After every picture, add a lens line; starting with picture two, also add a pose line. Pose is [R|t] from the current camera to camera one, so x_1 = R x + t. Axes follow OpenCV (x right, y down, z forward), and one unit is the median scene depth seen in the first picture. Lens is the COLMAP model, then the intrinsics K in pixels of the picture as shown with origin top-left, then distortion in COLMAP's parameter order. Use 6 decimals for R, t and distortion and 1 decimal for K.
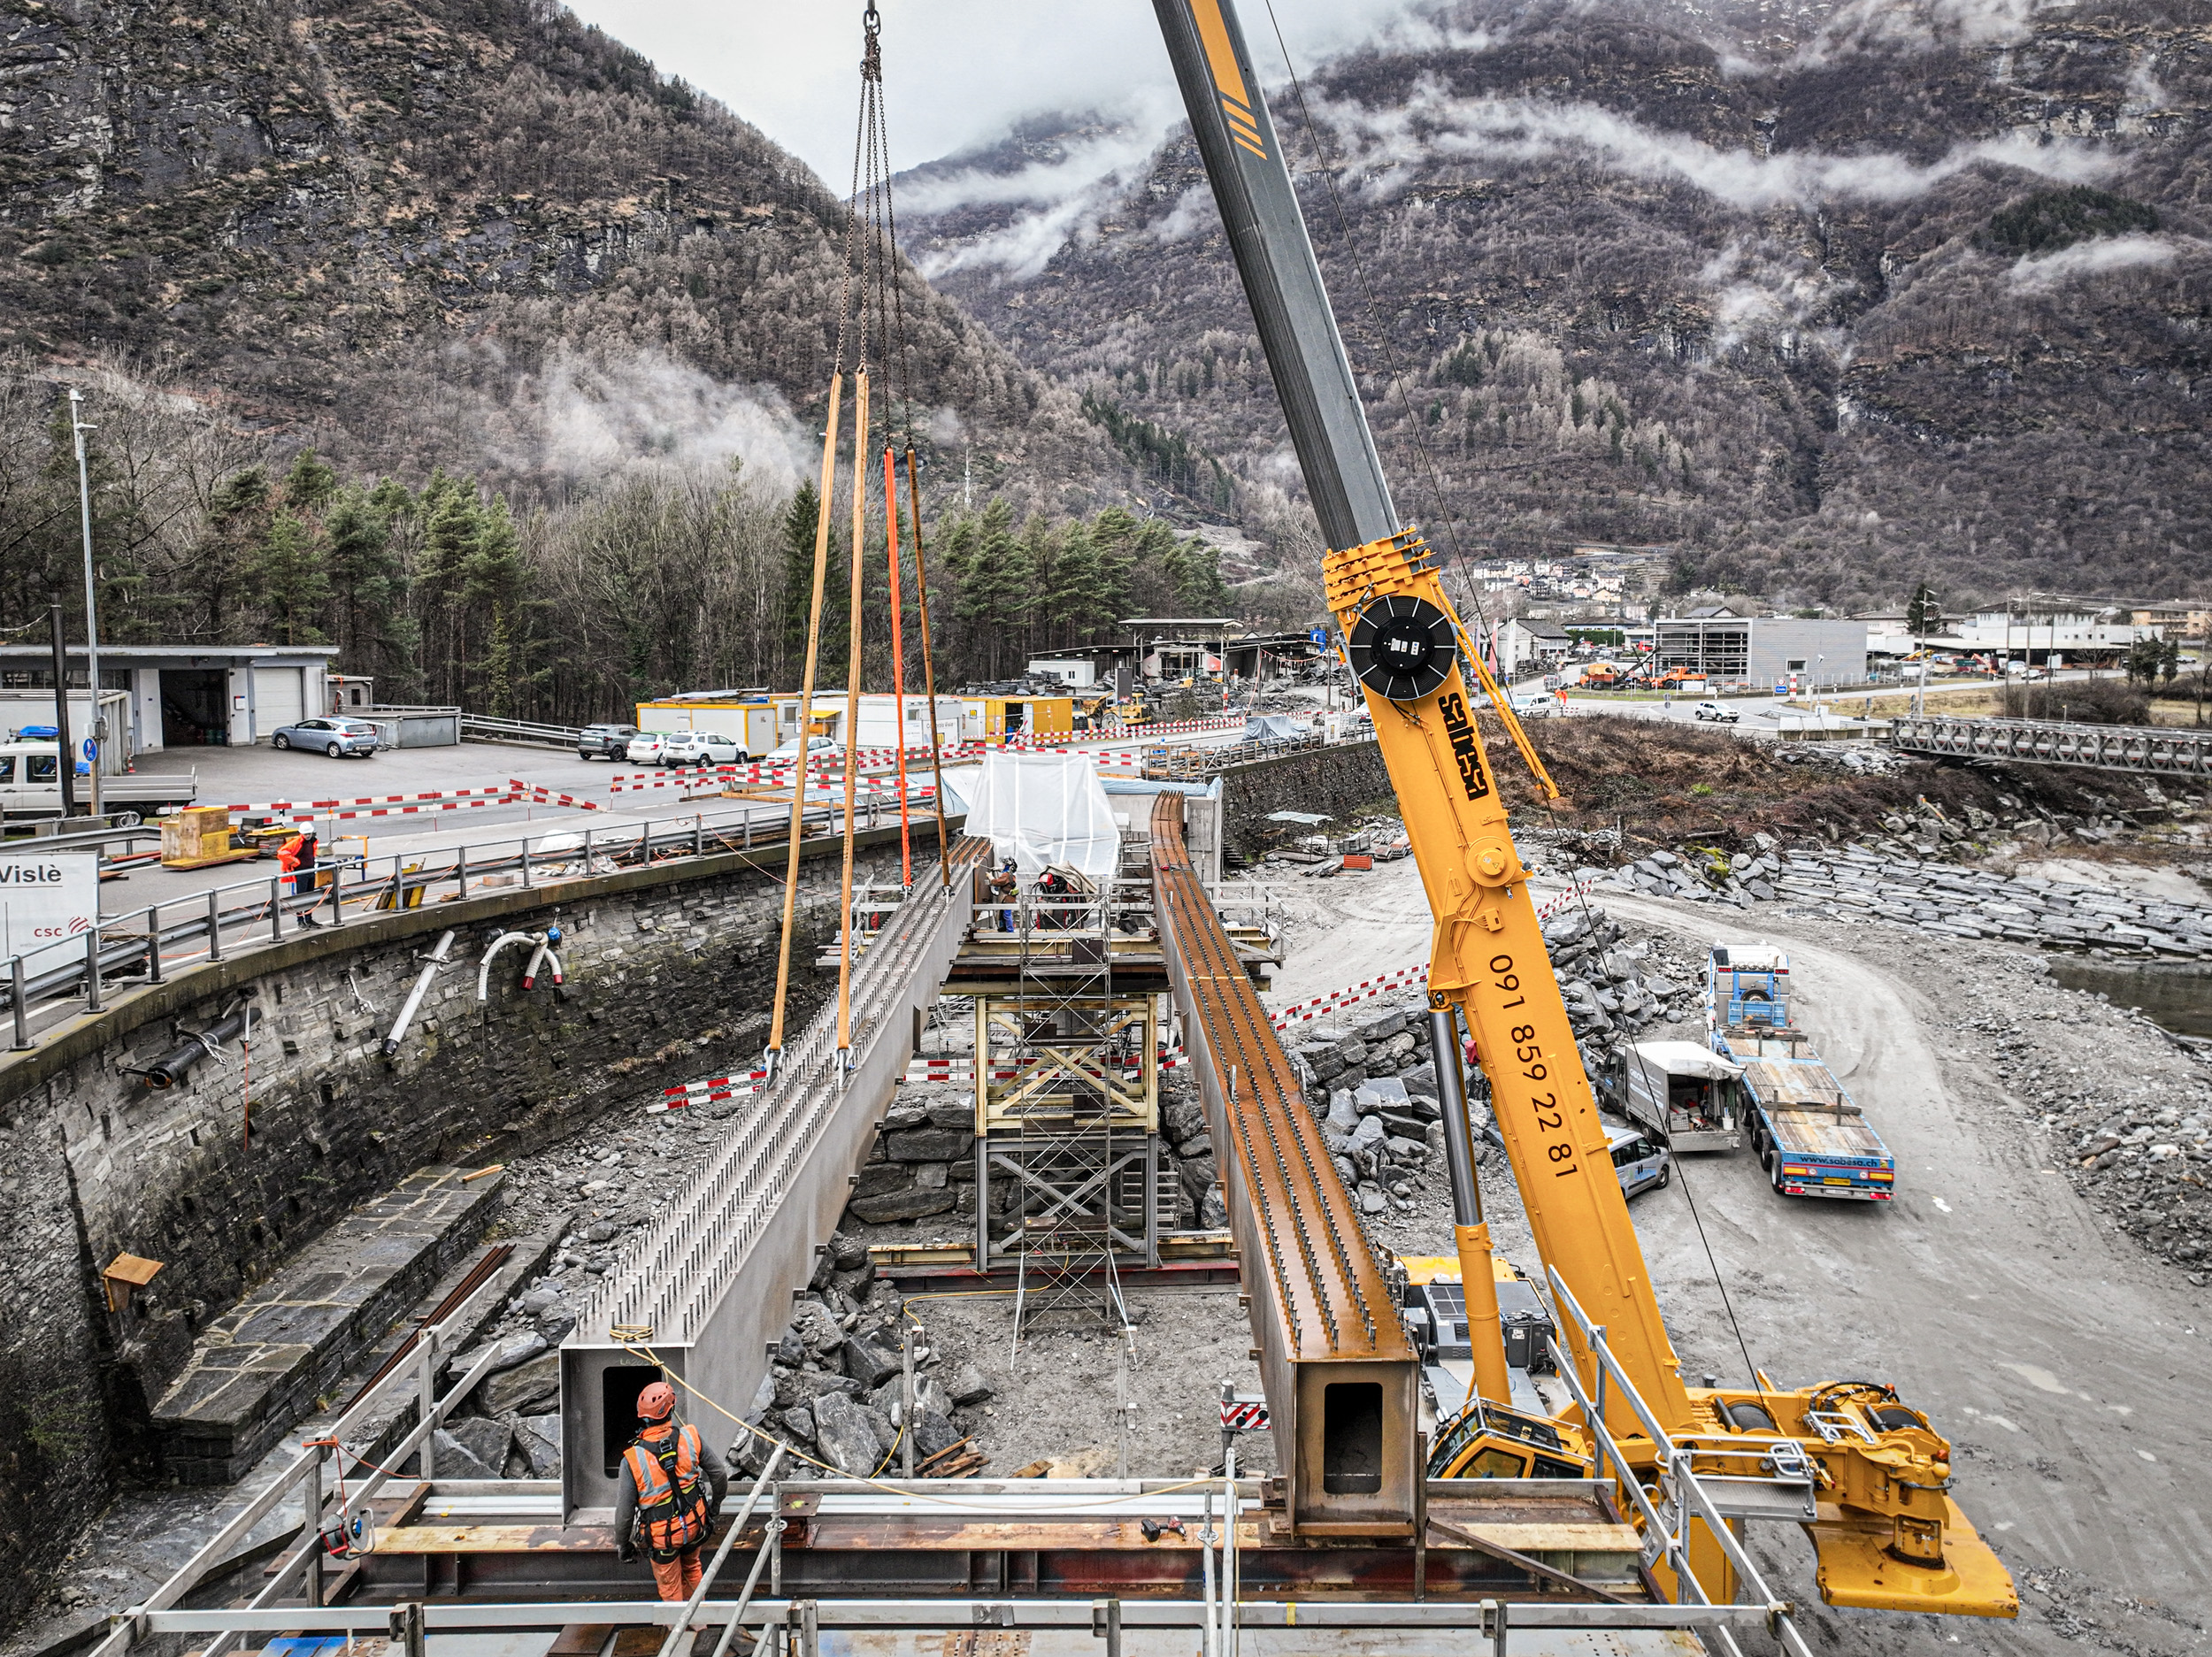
lens RADIAL K [[1606.2, 0, 1106.0], [0, 1606.2, 828.5], [0, 0, 1]] dist [0.014177, 0.009570]
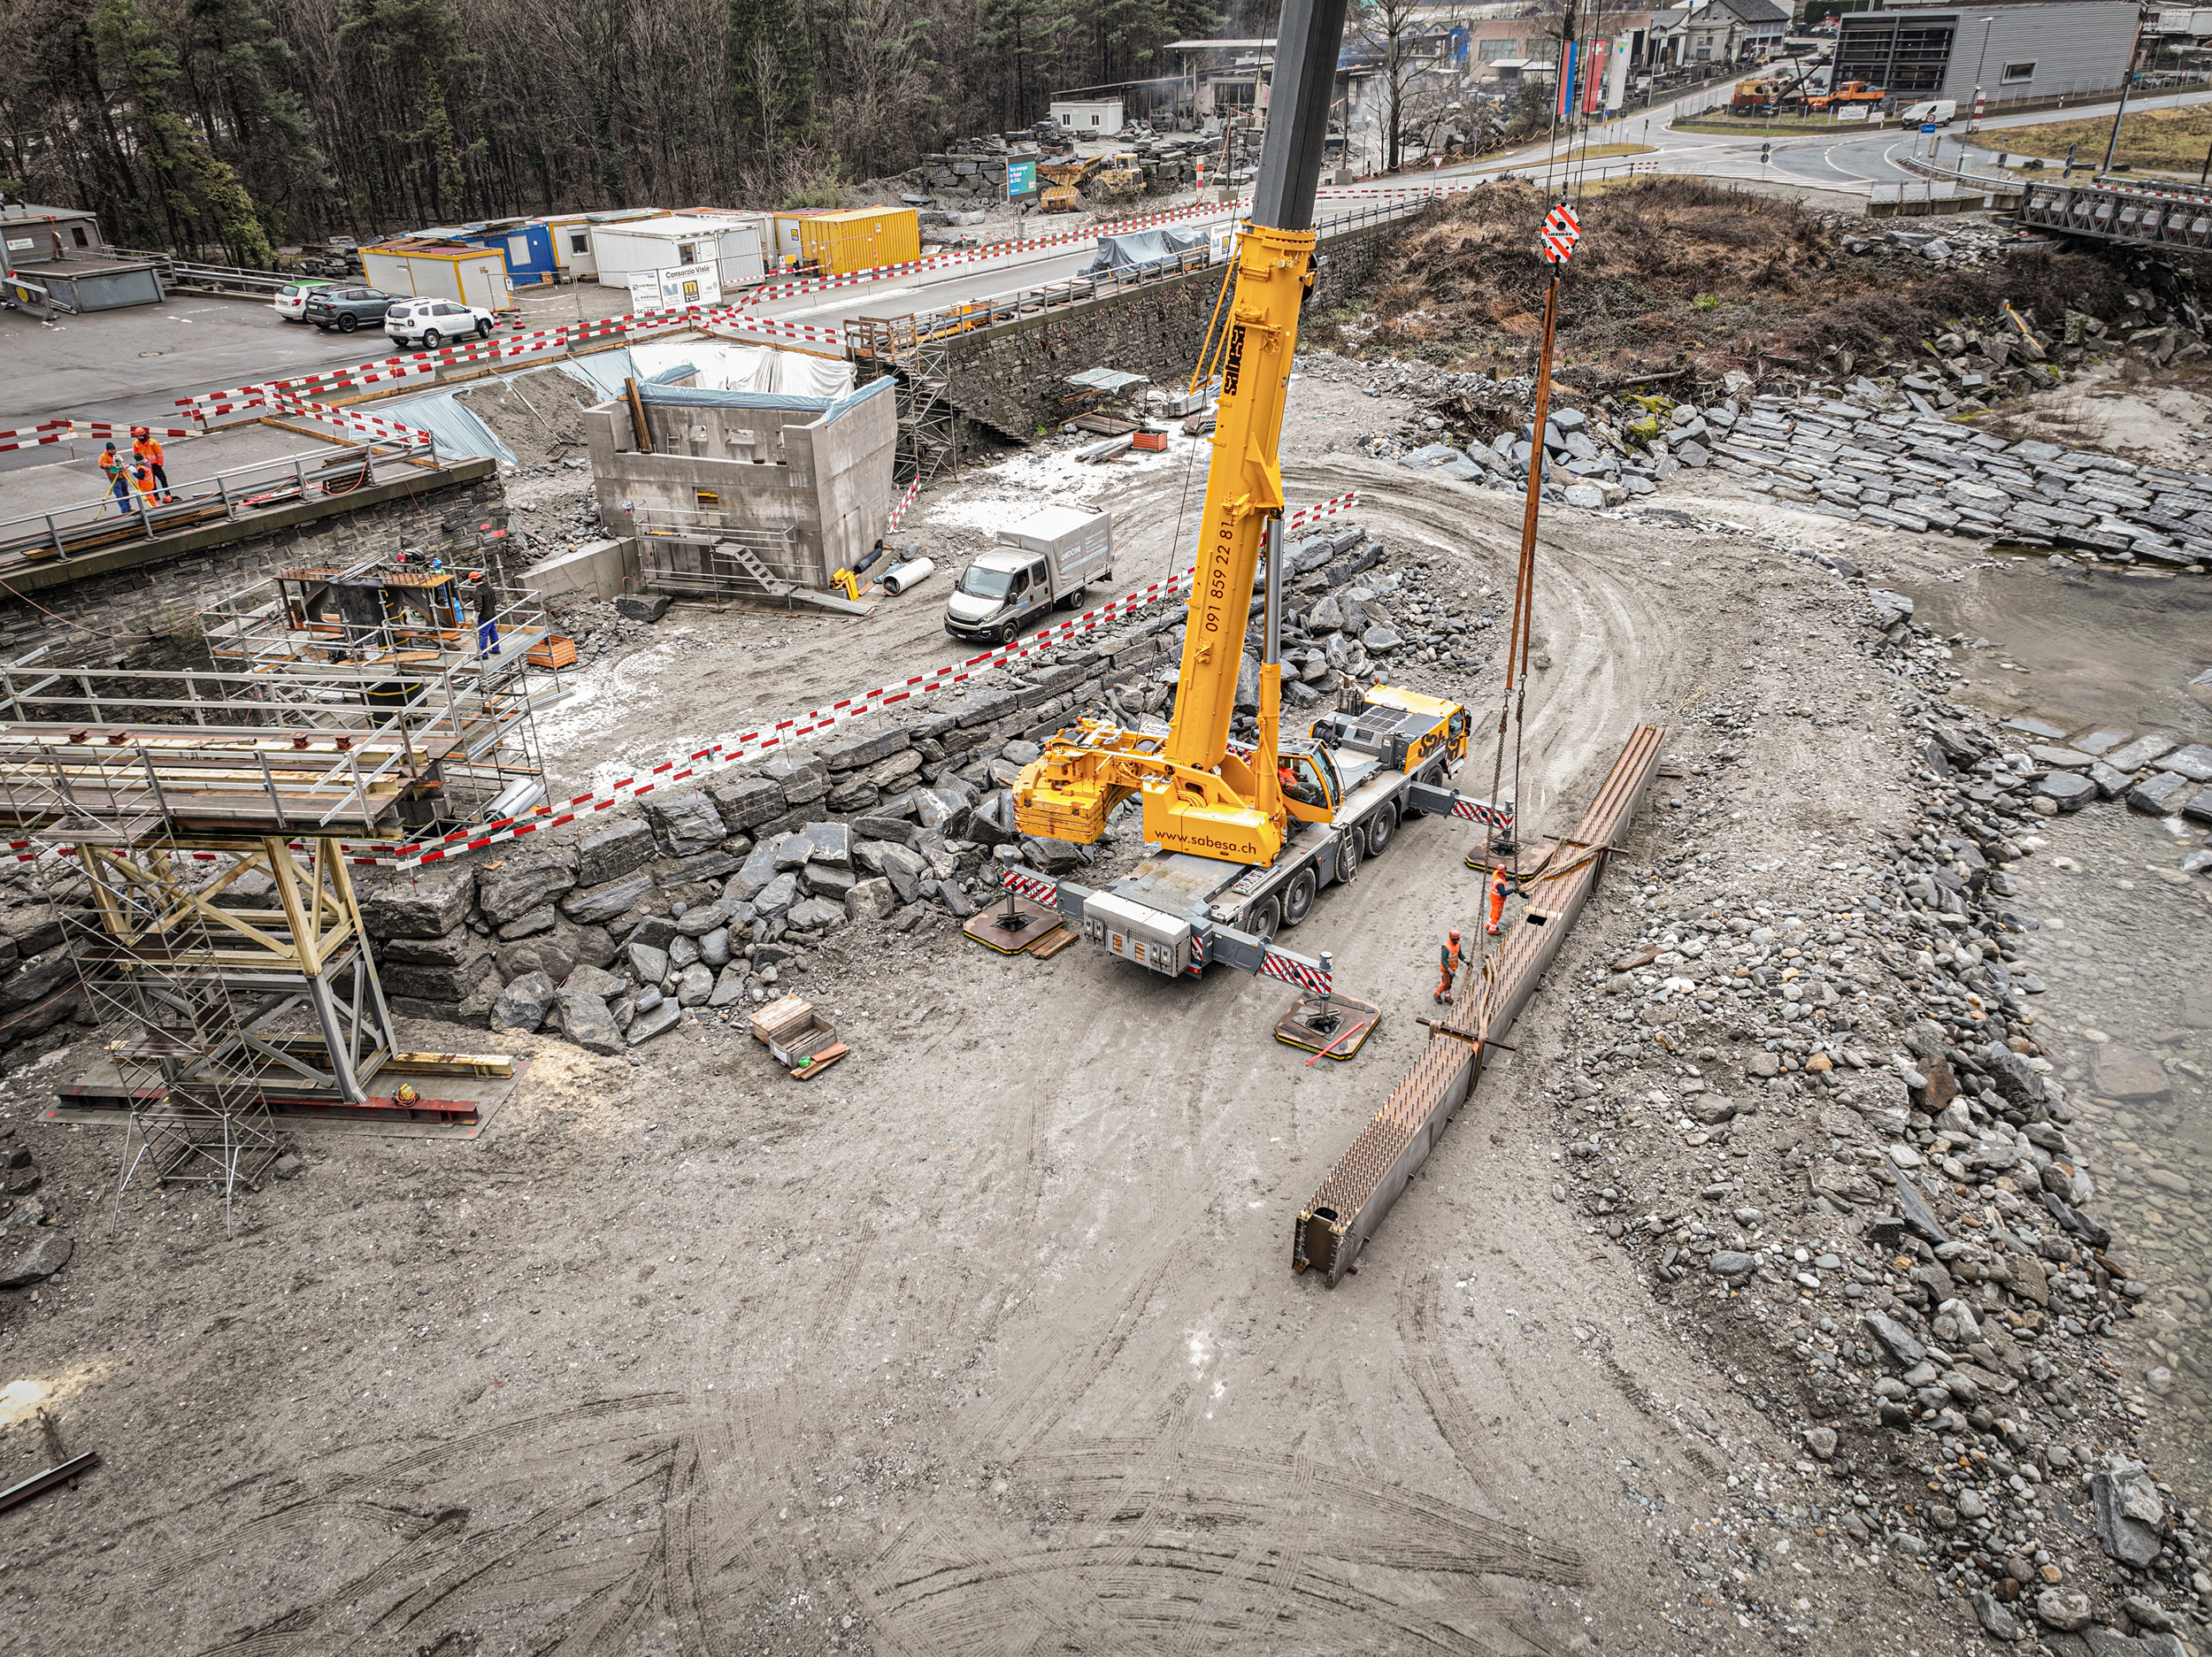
lens RADIAL K [[1547.2, 0, 1070.1], [0, 1547.2, 861.1], [0, 0, 1]] dist [-0.005246, 0.038339]
pose [[0.985922, 0.056216, -0.157471, 0.208629], [0.007612, 0.925720, 0.378134, -0.068786], [0.167031, -0.374009, 0.912260, 0.115656]]
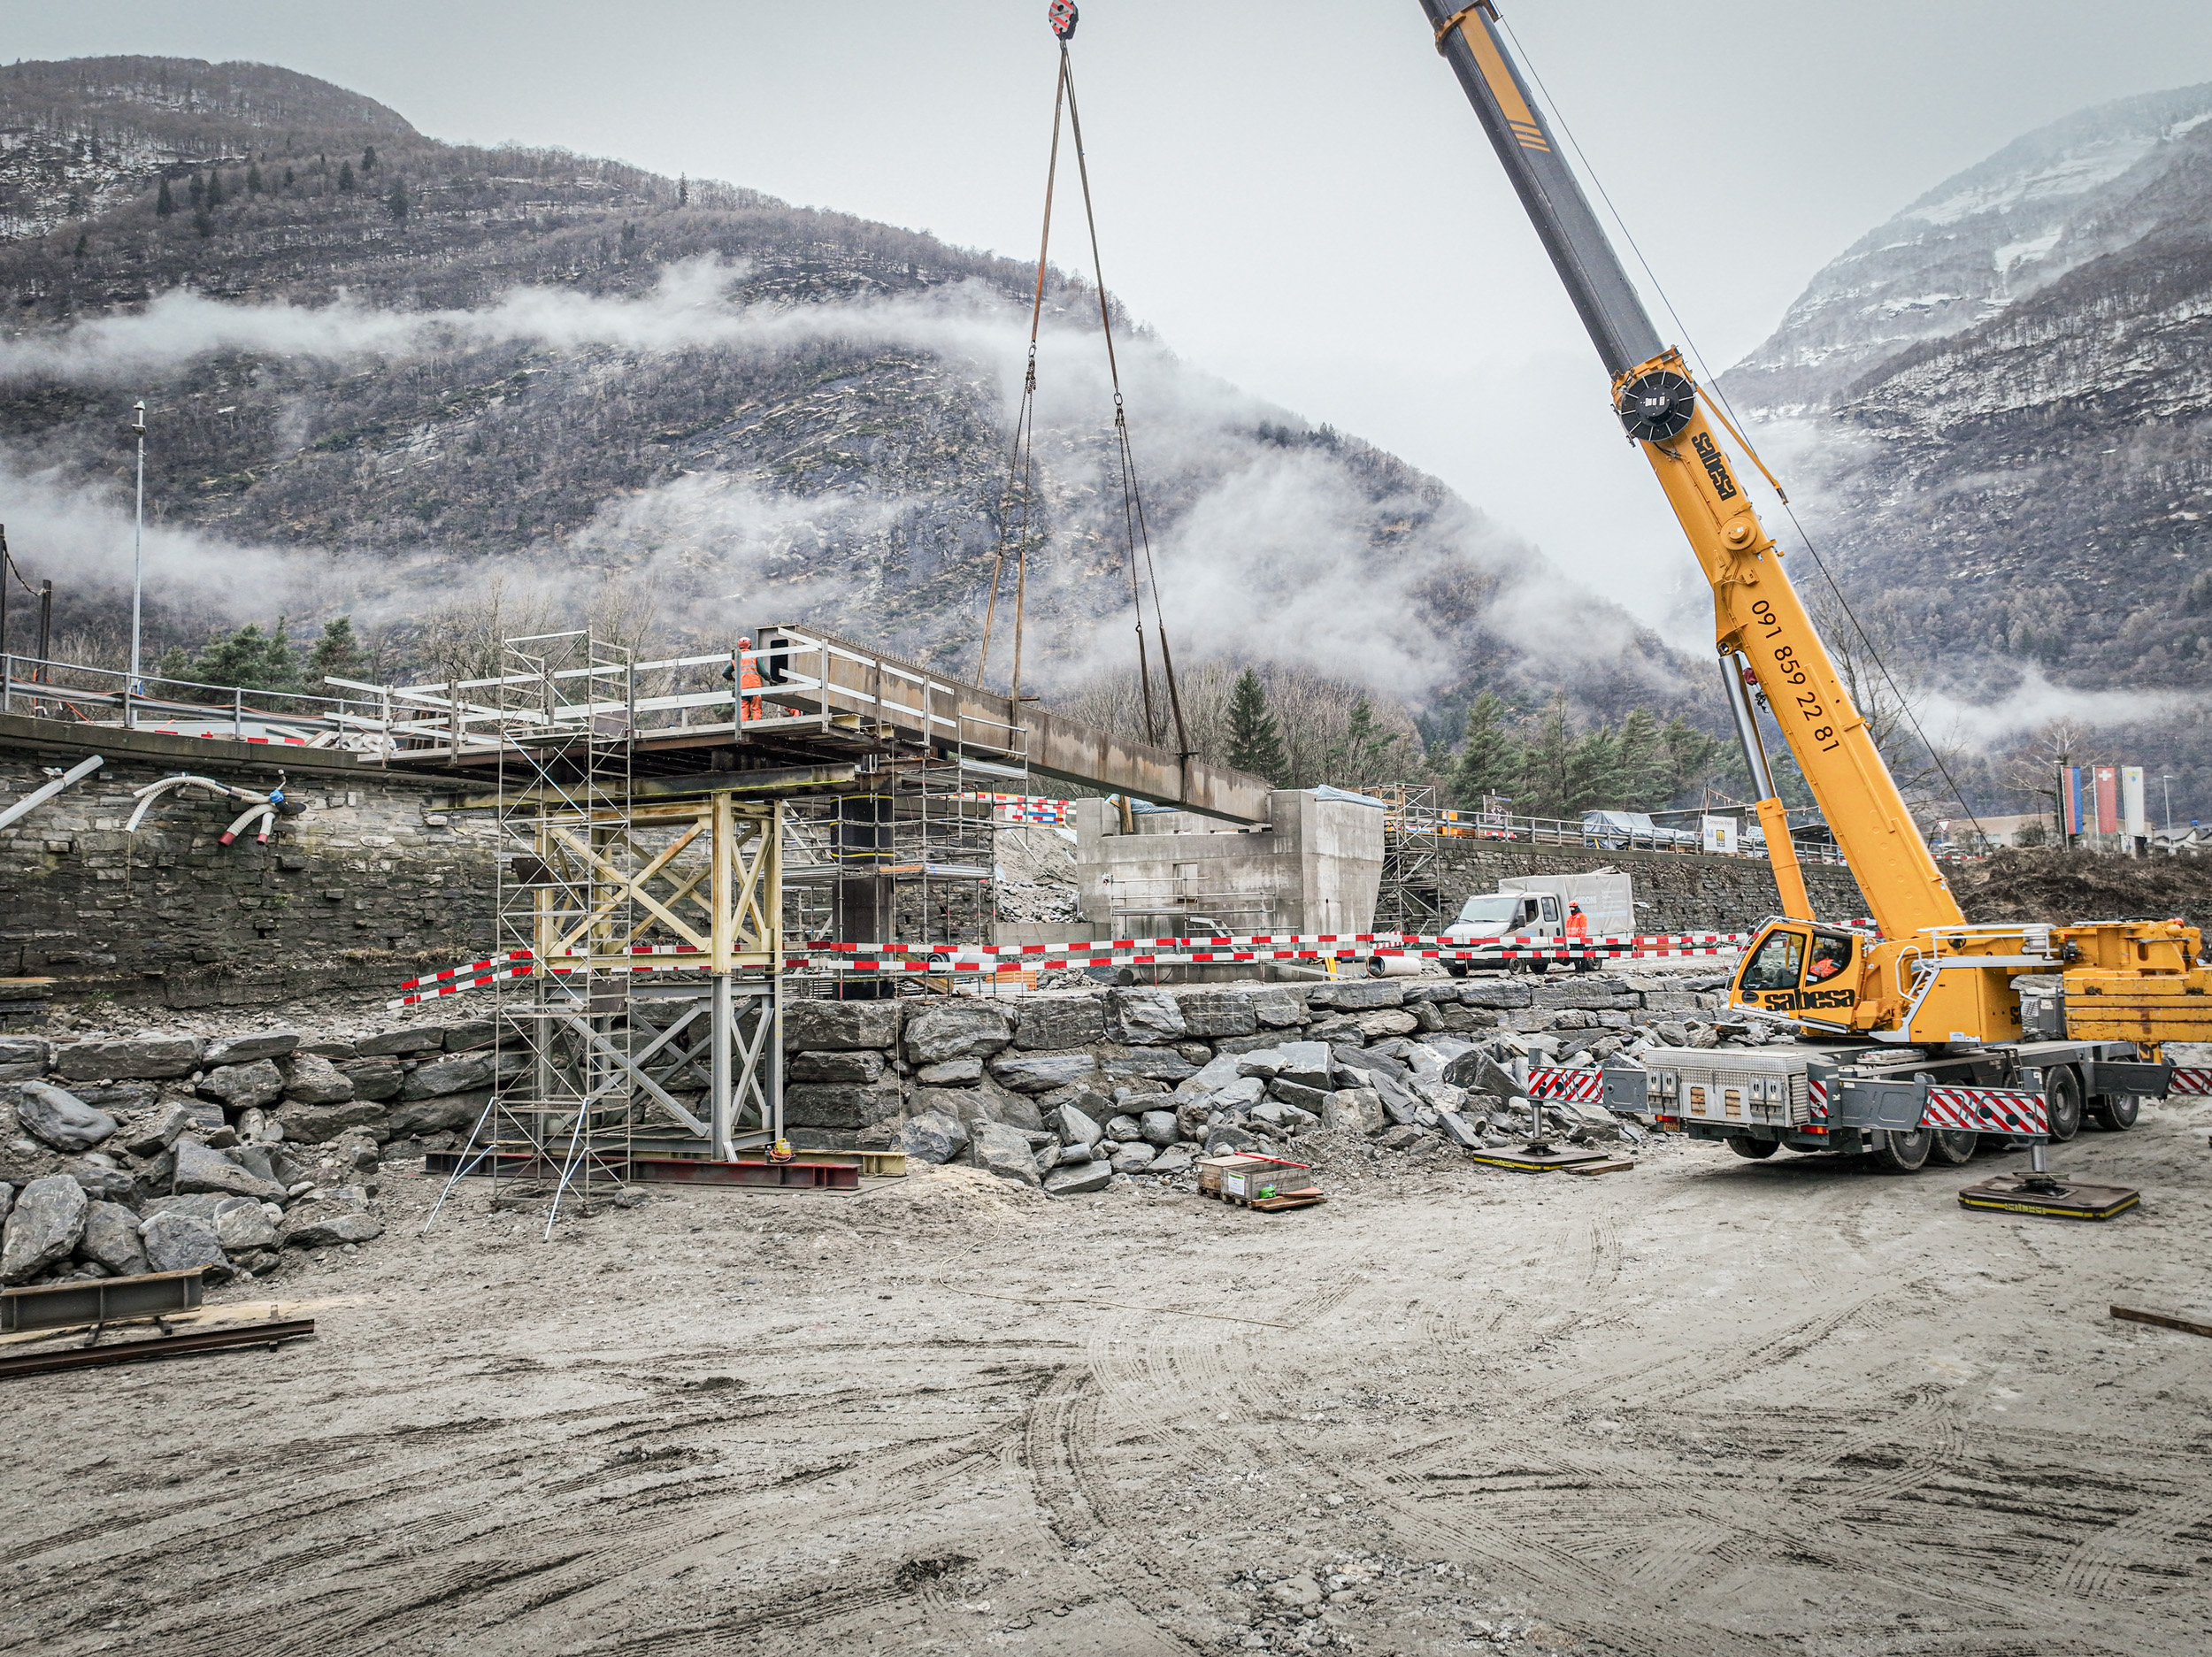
lens RADIAL K [[1547.2, 0, 1070.1], [0, 1547.2, 861.1], [0, 0, 1]] dist [-0.005246, 0.038339]
pose [[0.901430, -0.045419, -0.430537, 0.183006], [-0.027842, 0.986341, -0.162348, 0.091492], [0.432030, 0.158332, 0.887852, 0.149599]]
